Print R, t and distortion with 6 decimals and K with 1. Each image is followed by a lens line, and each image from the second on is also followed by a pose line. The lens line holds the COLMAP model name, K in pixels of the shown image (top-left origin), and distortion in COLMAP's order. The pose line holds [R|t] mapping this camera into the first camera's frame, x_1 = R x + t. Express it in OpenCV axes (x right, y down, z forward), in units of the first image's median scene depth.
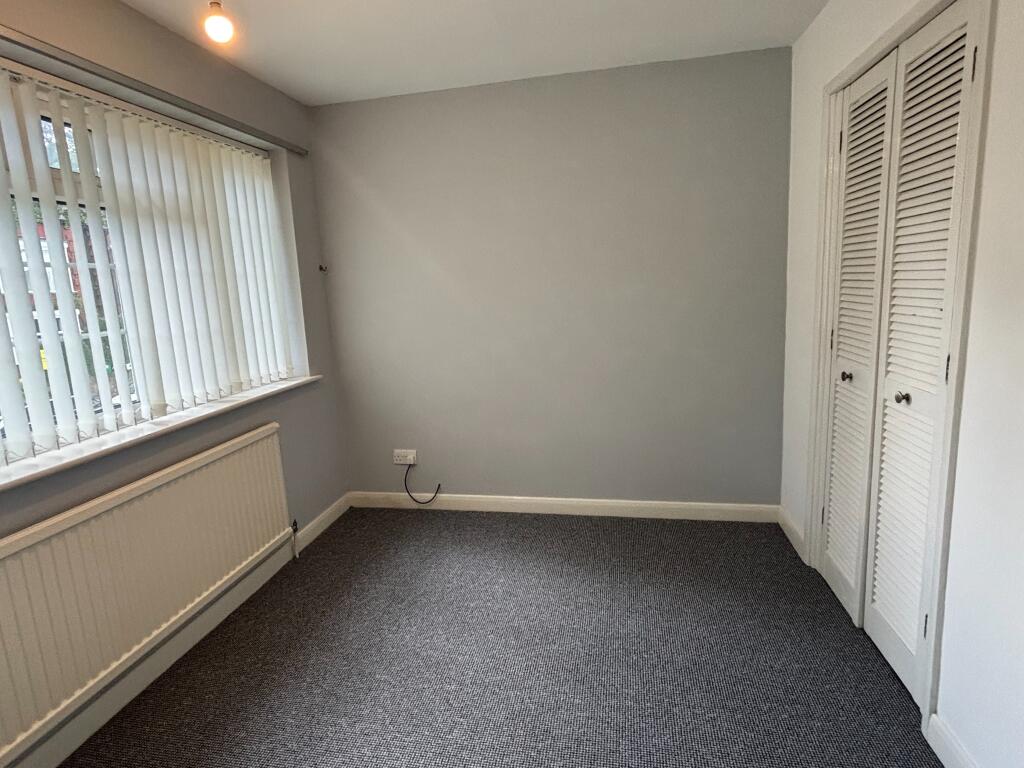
lens RADIAL K [[546.5, 0, 505.9], [0, 546.5, 374.8], [0, 0, 1]] dist [-0.002838, -0.003247]
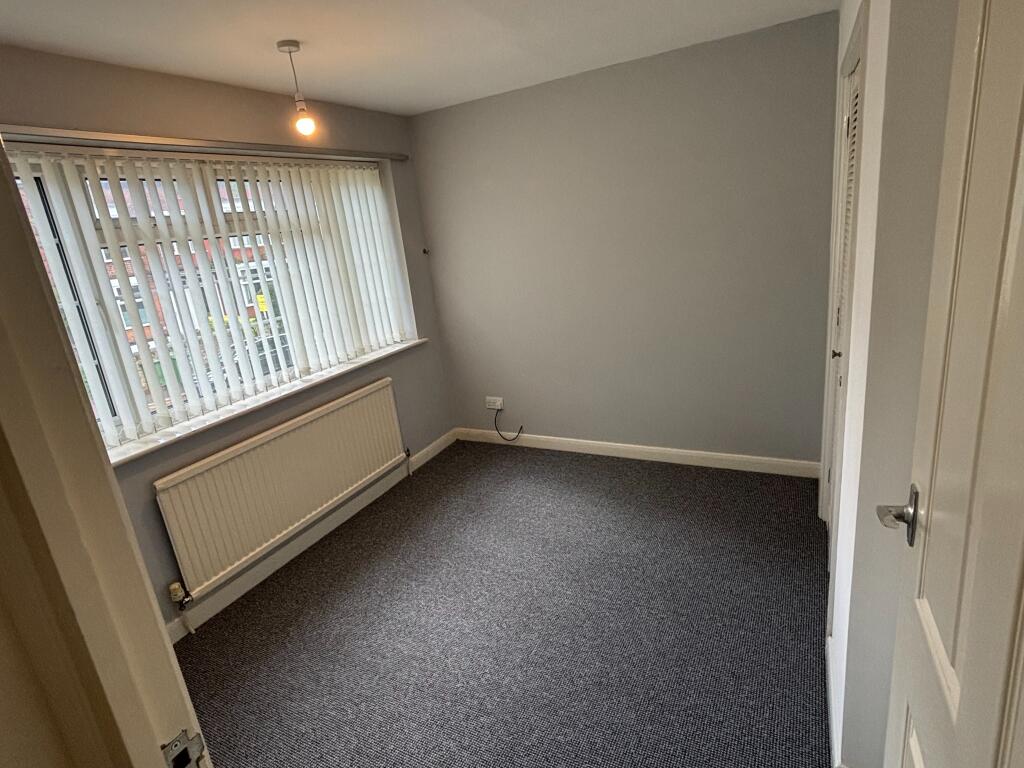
lens RADIAL K [[546.5, 0, 520.2], [0, 546.5, 385.0], [0, 0, 1]] dist [-0.002838, -0.003247]
pose [[0.958740, 0.030006, -0.282698, 0.253826], [0.012410, 0.989049, 0.147065, -0.082788], [0.284015, -0.144505, 0.947868, -0.175733]]
